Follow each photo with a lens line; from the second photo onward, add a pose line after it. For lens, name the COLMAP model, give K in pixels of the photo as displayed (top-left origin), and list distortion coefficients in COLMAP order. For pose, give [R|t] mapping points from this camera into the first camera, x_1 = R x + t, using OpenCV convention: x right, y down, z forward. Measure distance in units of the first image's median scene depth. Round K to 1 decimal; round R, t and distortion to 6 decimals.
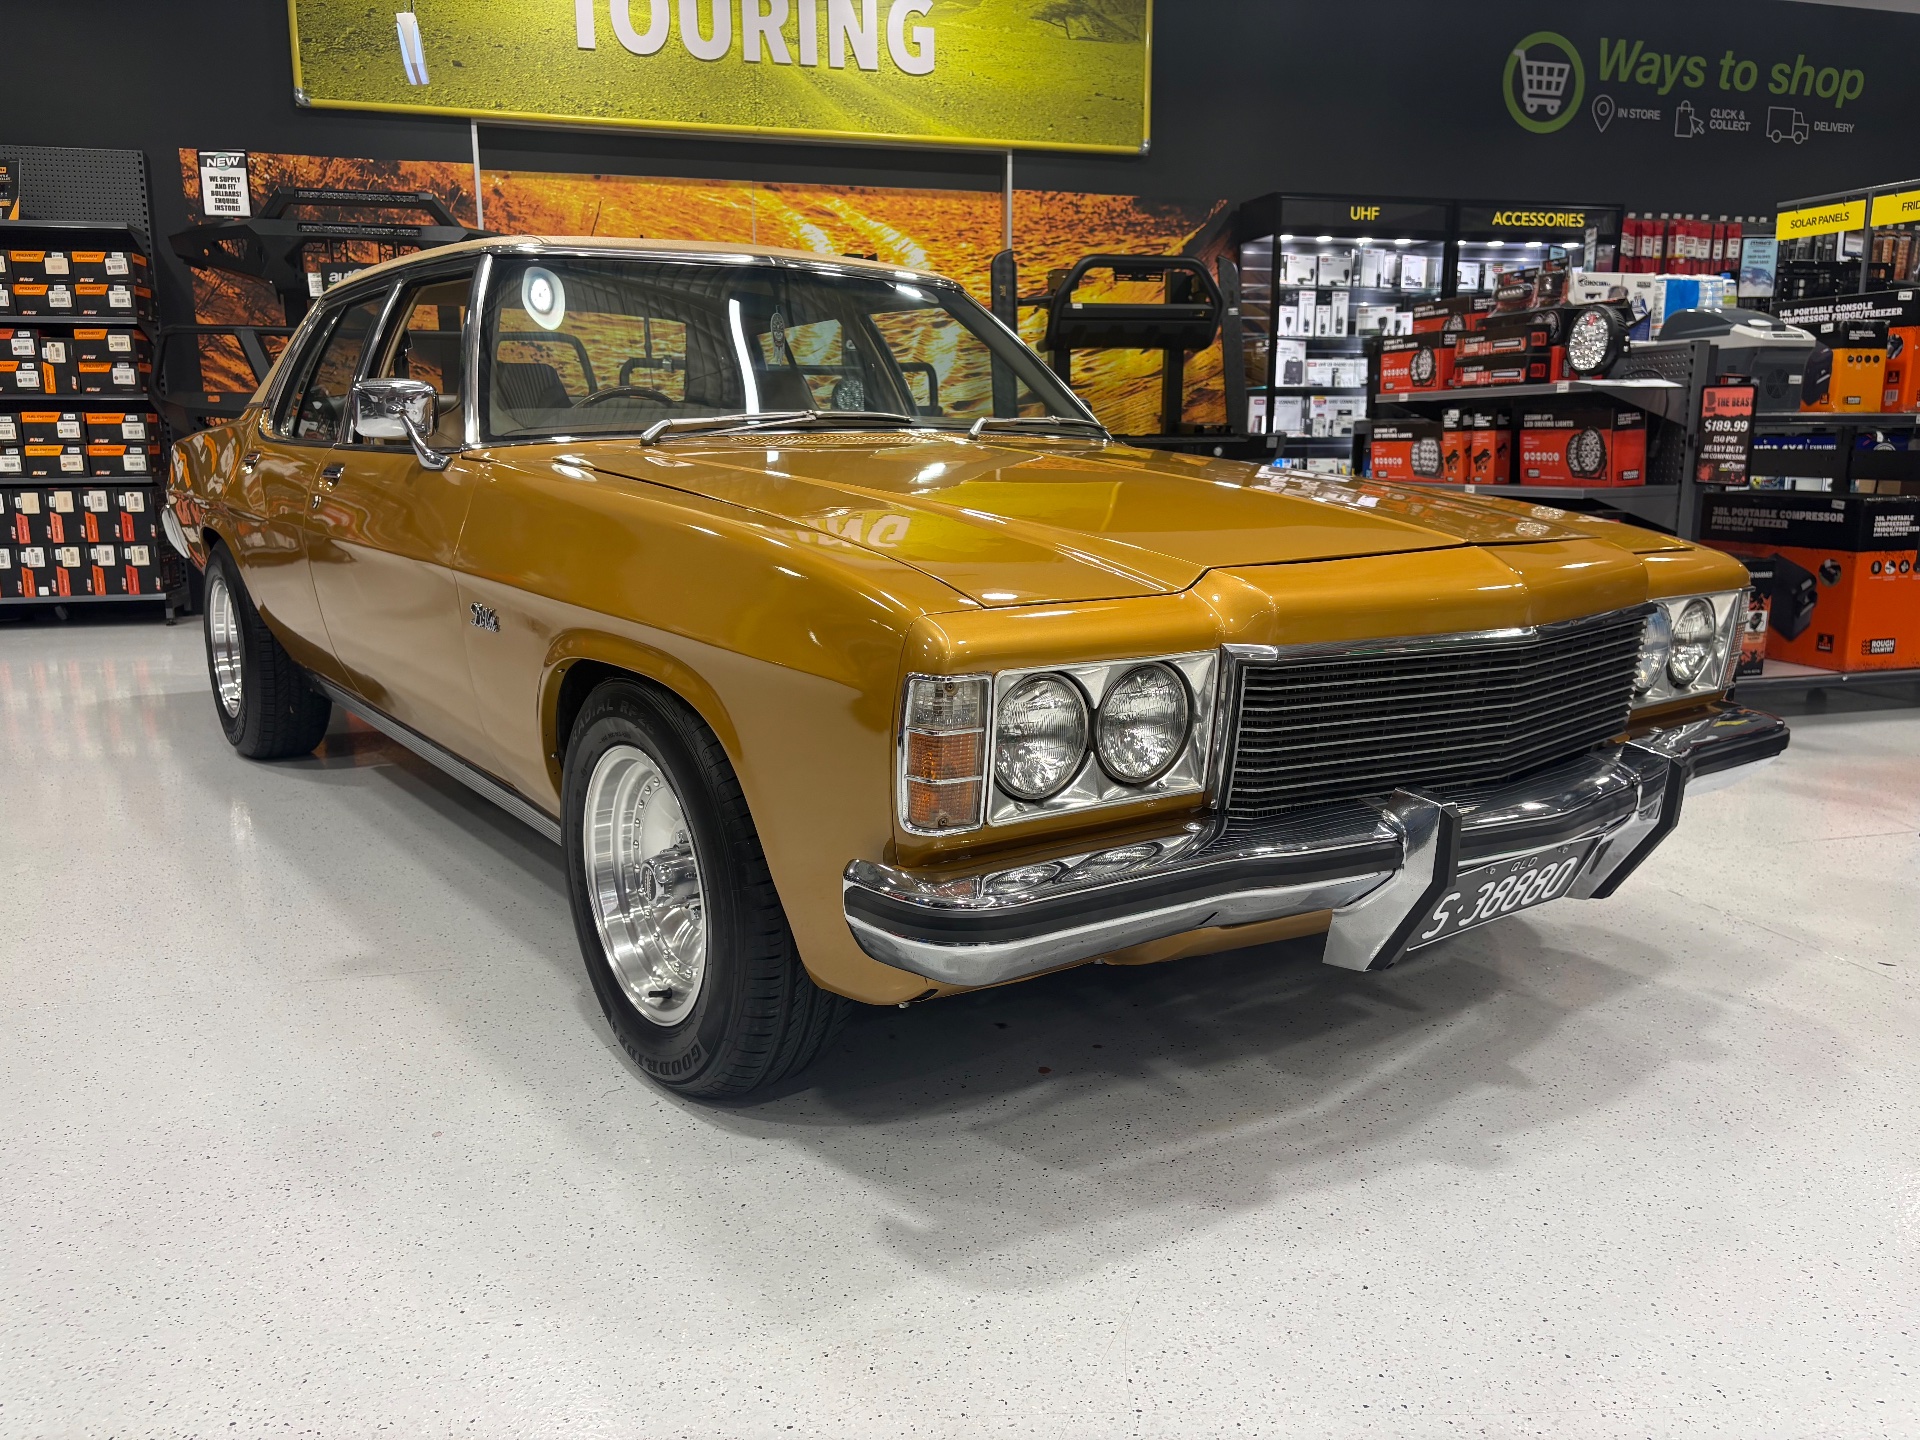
lens RADIAL K [[1462.2, 0, 971.4], [0, 1462.2, 725.5], [0, 0, 1]] dist [0.026075, -0.016120]
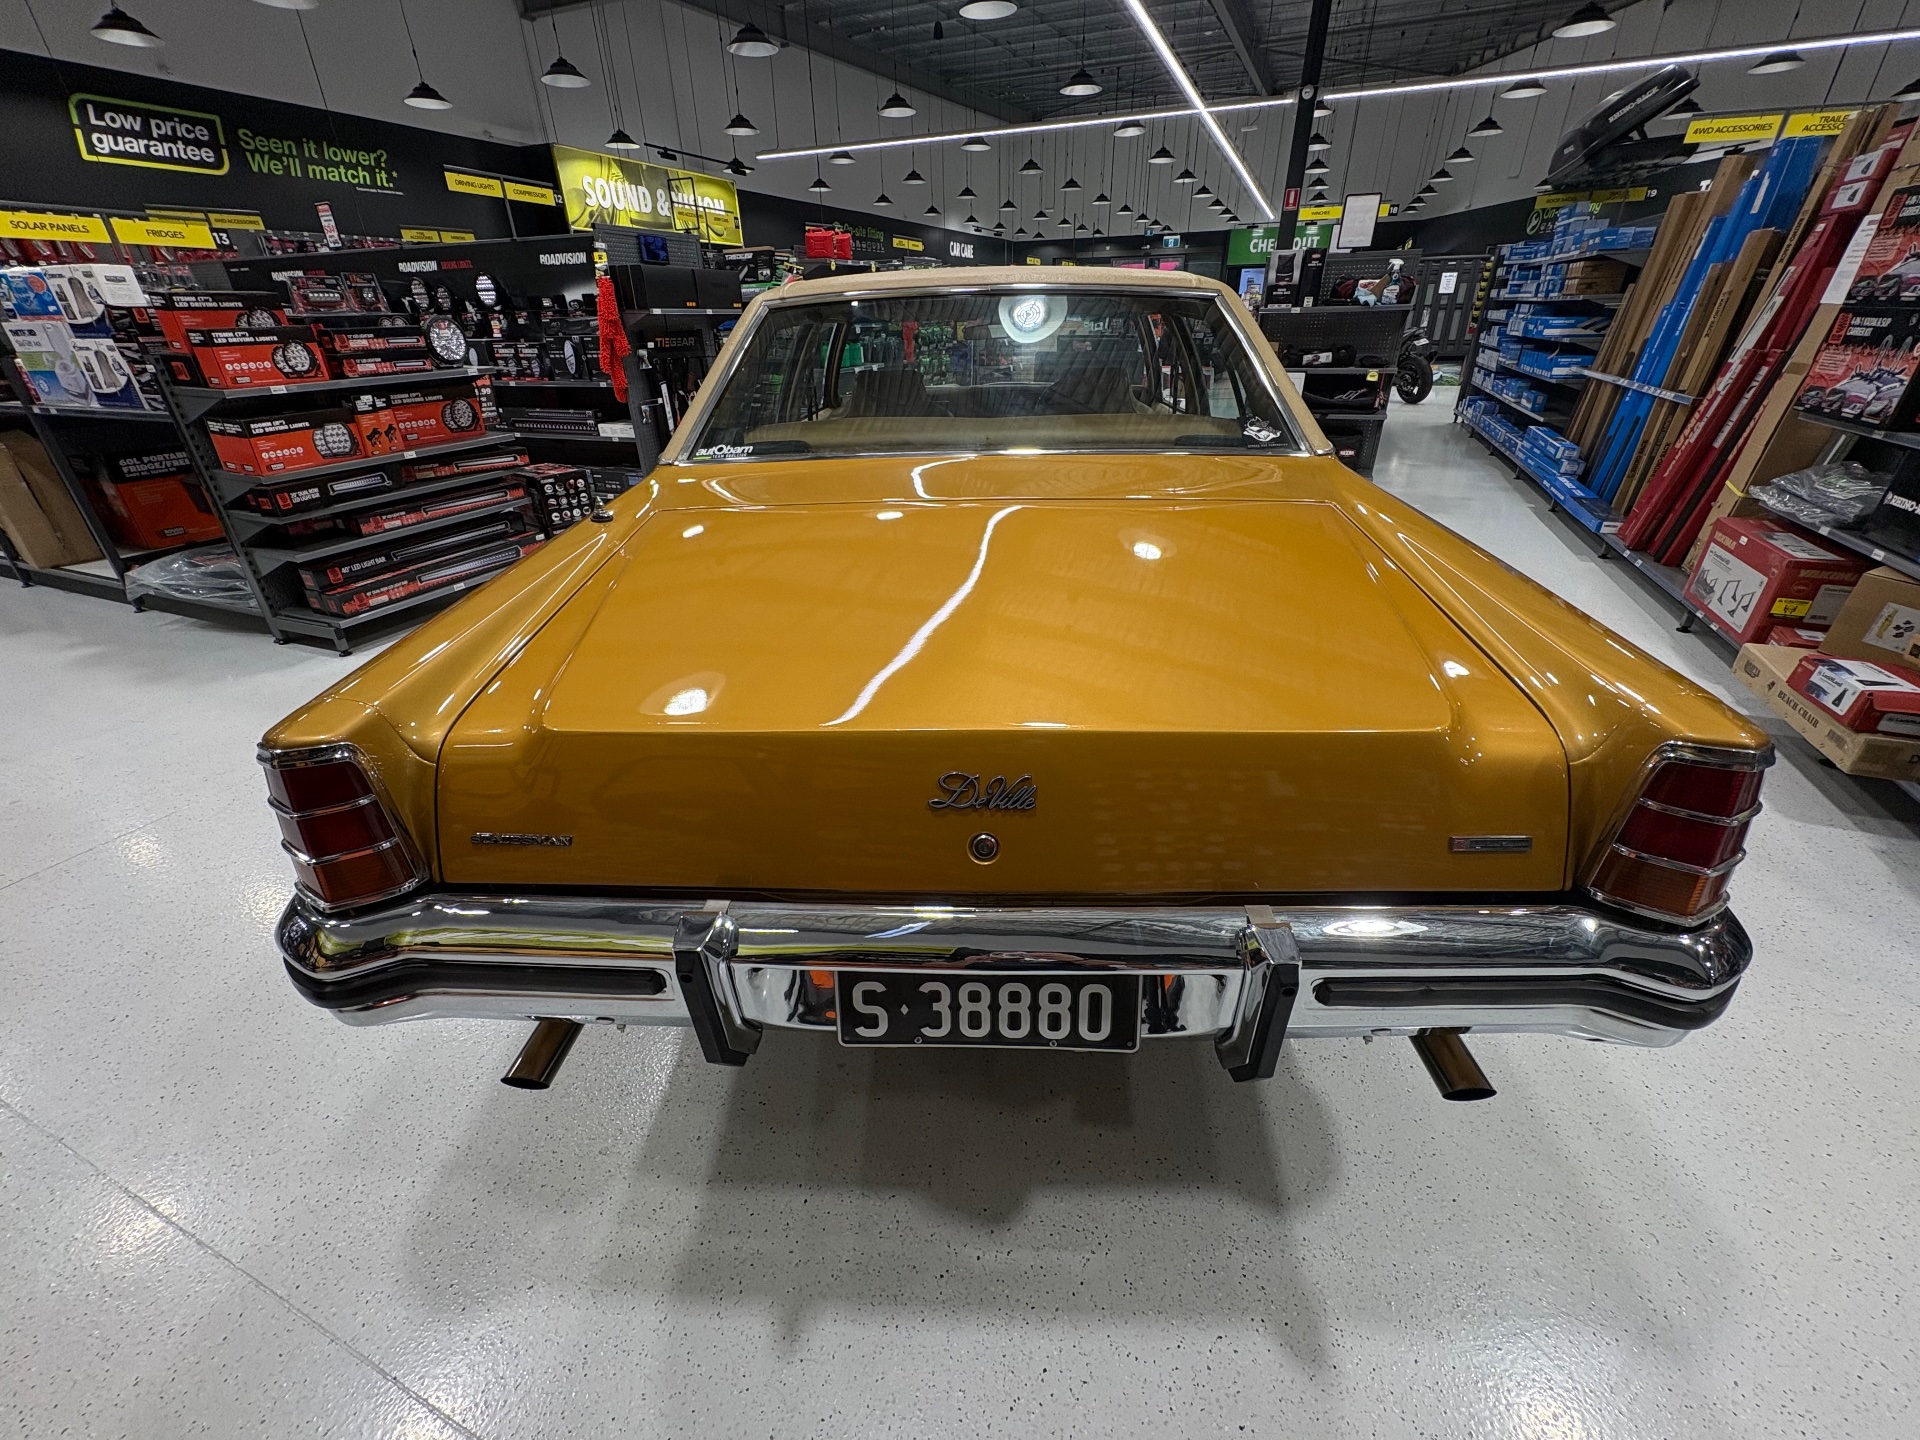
lens RADIAL K [[766.2, 0, 963.3], [0, 766.2, 713.5], [0, 0, 1]] dist [0.007430, -0.001805]
pose [[-0.779776, -0.276033, 0.561921, -0.317163], [0.143128, 0.795182, 0.589236, -0.191002], [-0.609478, 0.539899, -0.580556, 0.740950]]
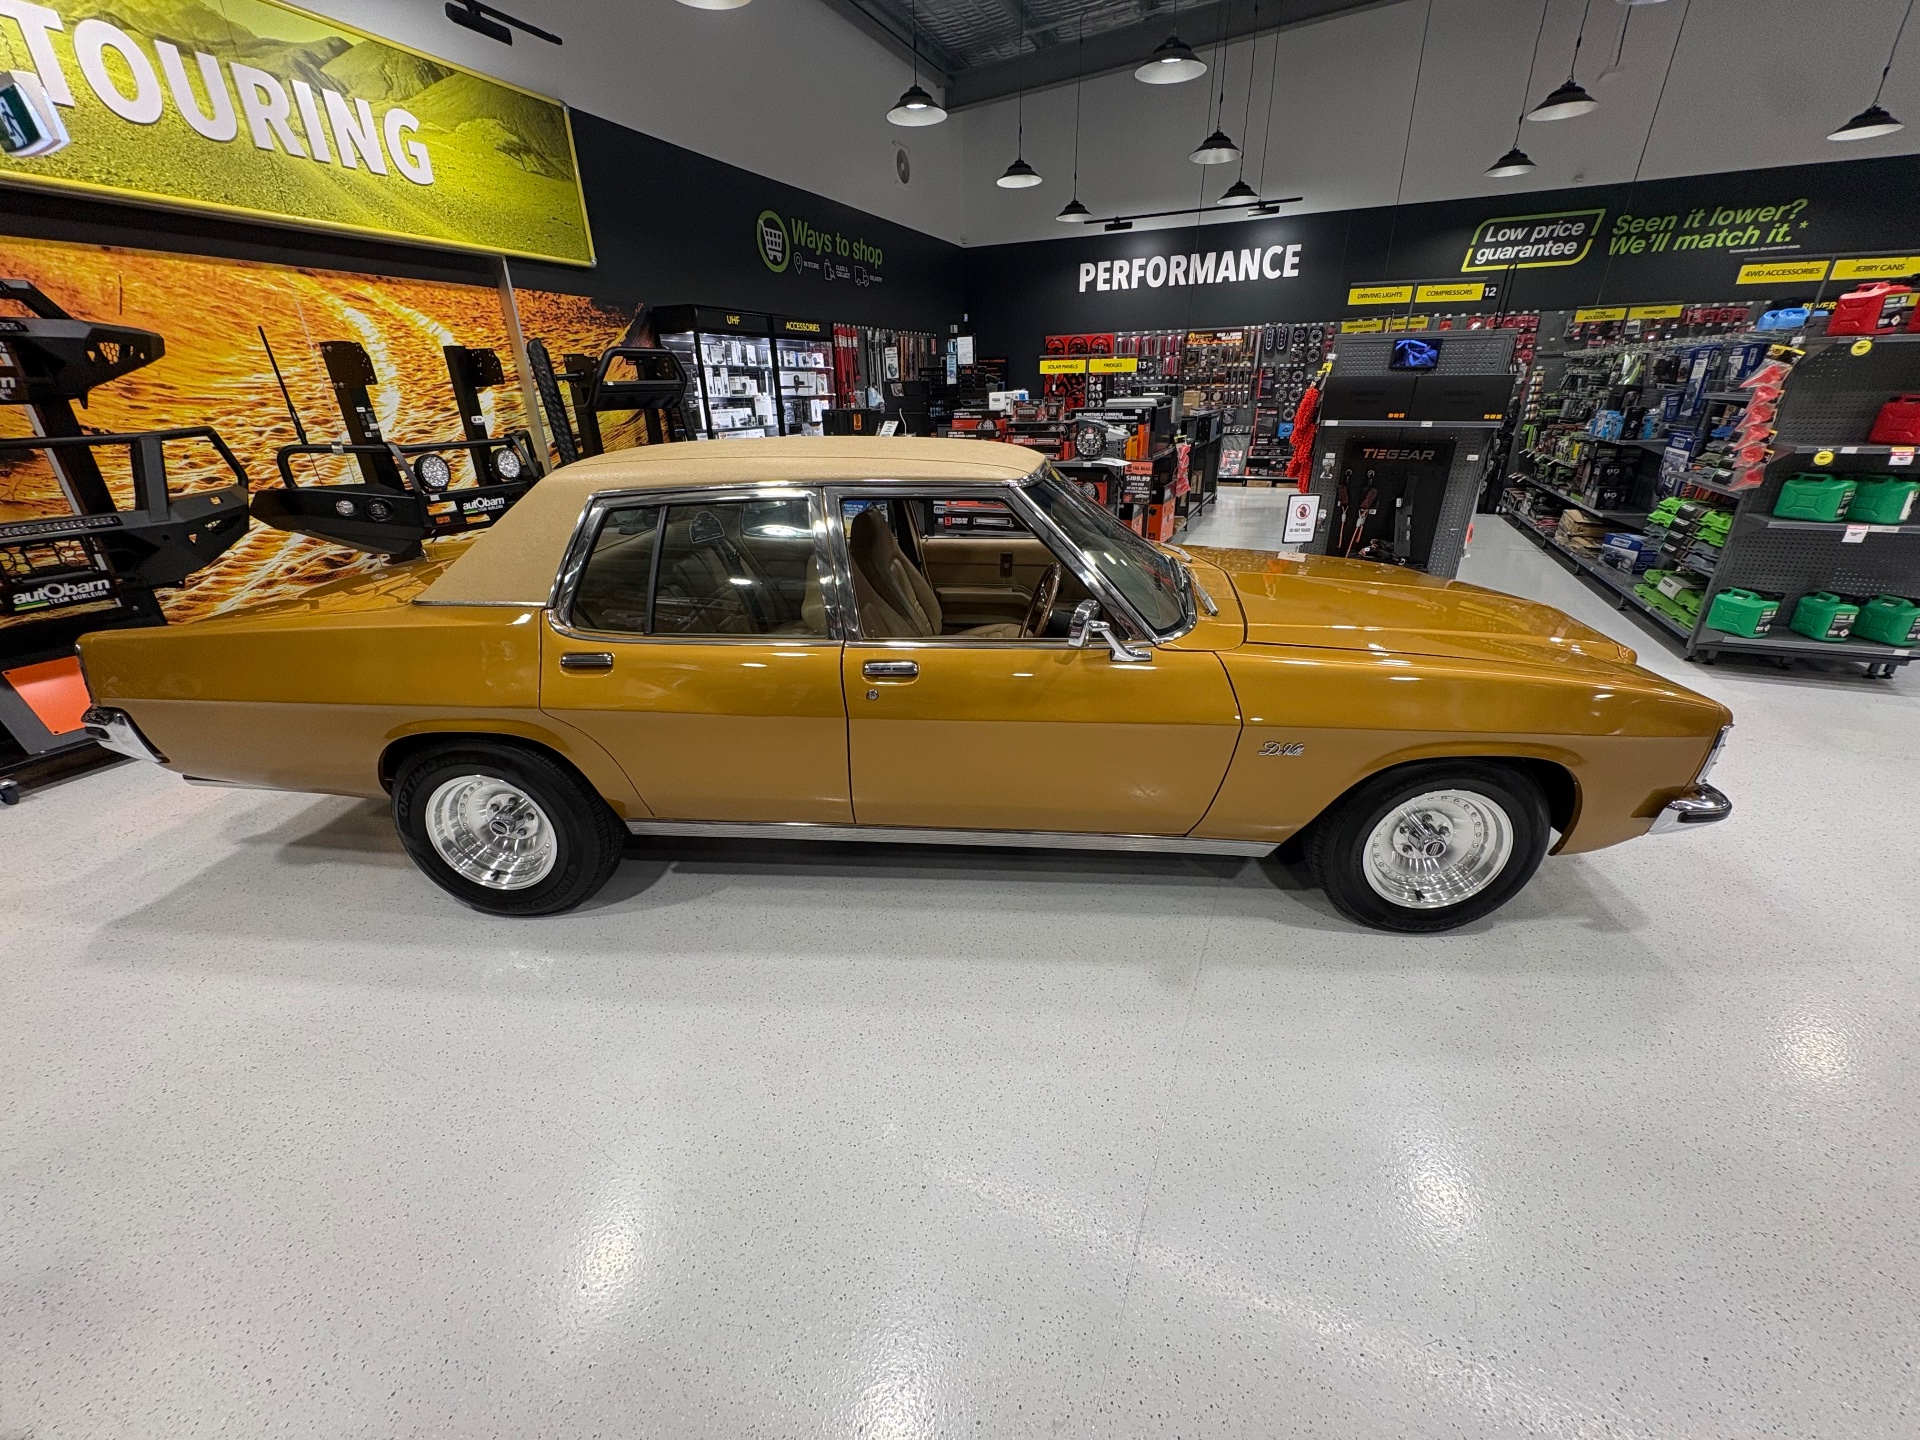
lens RADIAL K [[766.2, 0, 961.0], [0, 766.2, 713.9], [0, 0, 1]] dist [0.007430, -0.001805]
pose [[0.641965, -0.309777, 0.701369, -0.338425], [0.165795, 0.949192, 0.267481, -0.116897], [-0.748594, -0.055430, 0.660708, 0.203636]]
